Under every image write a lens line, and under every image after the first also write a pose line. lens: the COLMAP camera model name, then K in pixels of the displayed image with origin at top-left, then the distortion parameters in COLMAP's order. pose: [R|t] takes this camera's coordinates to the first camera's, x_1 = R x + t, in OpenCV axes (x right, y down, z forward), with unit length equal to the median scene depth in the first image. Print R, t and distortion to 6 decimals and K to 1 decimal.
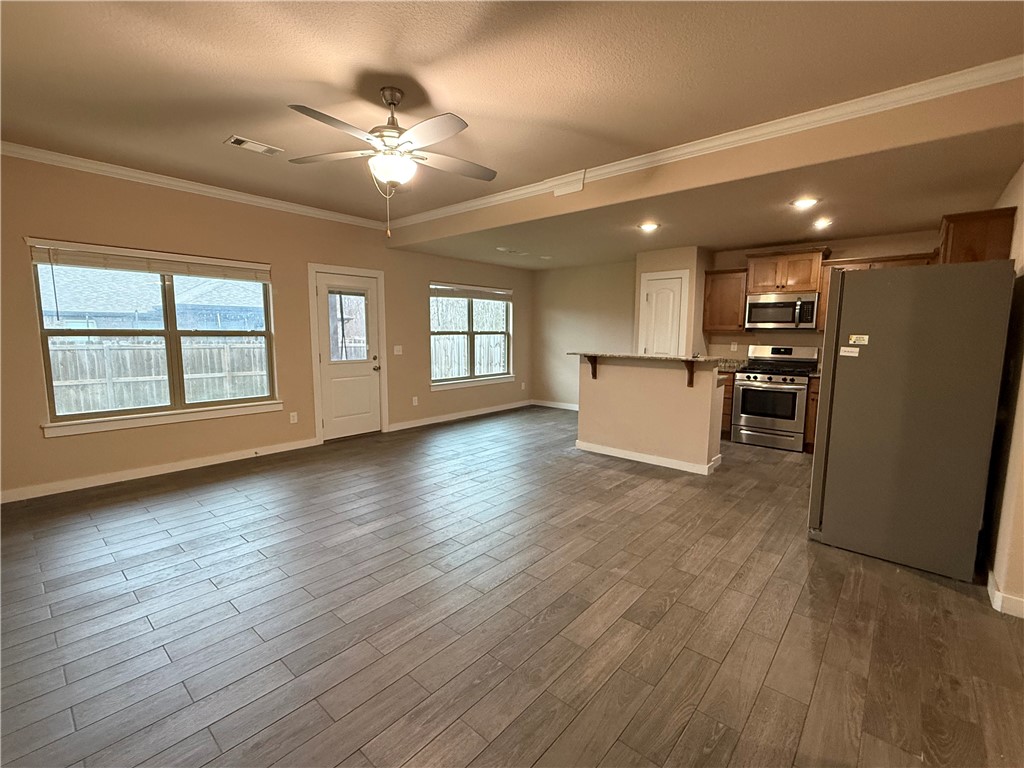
lens RADIAL K [[457.9, 0, 516.2], [0, 457.9, 384.8], [0, 0, 1]] dist [0.000887, -0.000432]
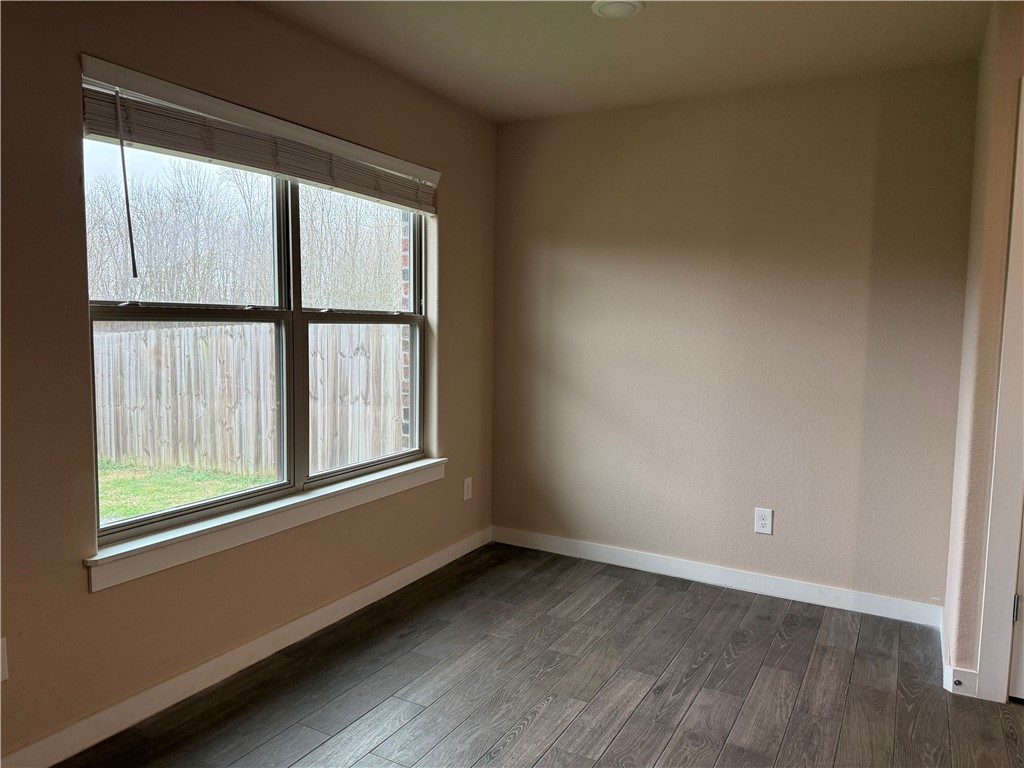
lens RADIAL K [[718.9, 0, 513.3], [0, 718.9, 386.2], [0, 0, 1]] dist [0.090547, -0.070378]
pose [[0.979362, -0.008477, 0.201935, -0.036179], [0.014250, 0.999530, -0.027148, -0.036707], [-0.201610, 0.029466, 0.979023, 0.350312]]
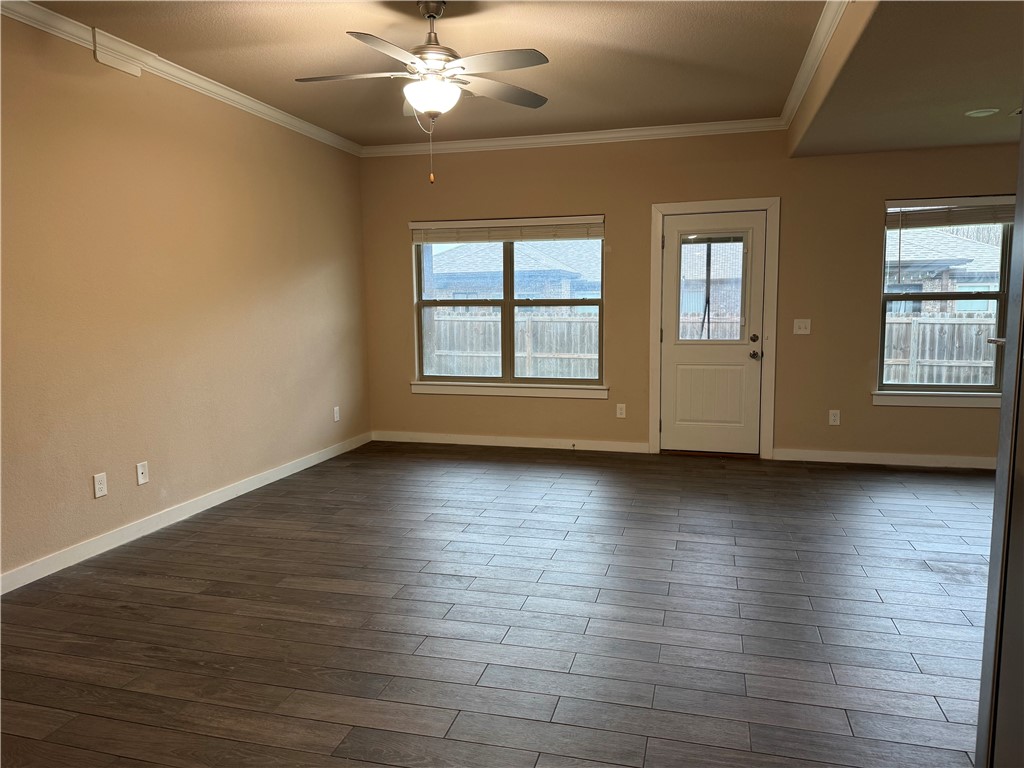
lens RADIAL K [[718.9, 0, 506.4], [0, 718.9, 390.9], [0, 0, 1]] dist [0.090547, -0.070378]
pose [[0.425086, 0.106424, -0.898875, 0.665319], [-0.089459, 0.993142, 0.075278, -0.045641], [0.900721, 0.048413, 0.431691, 0.381077]]
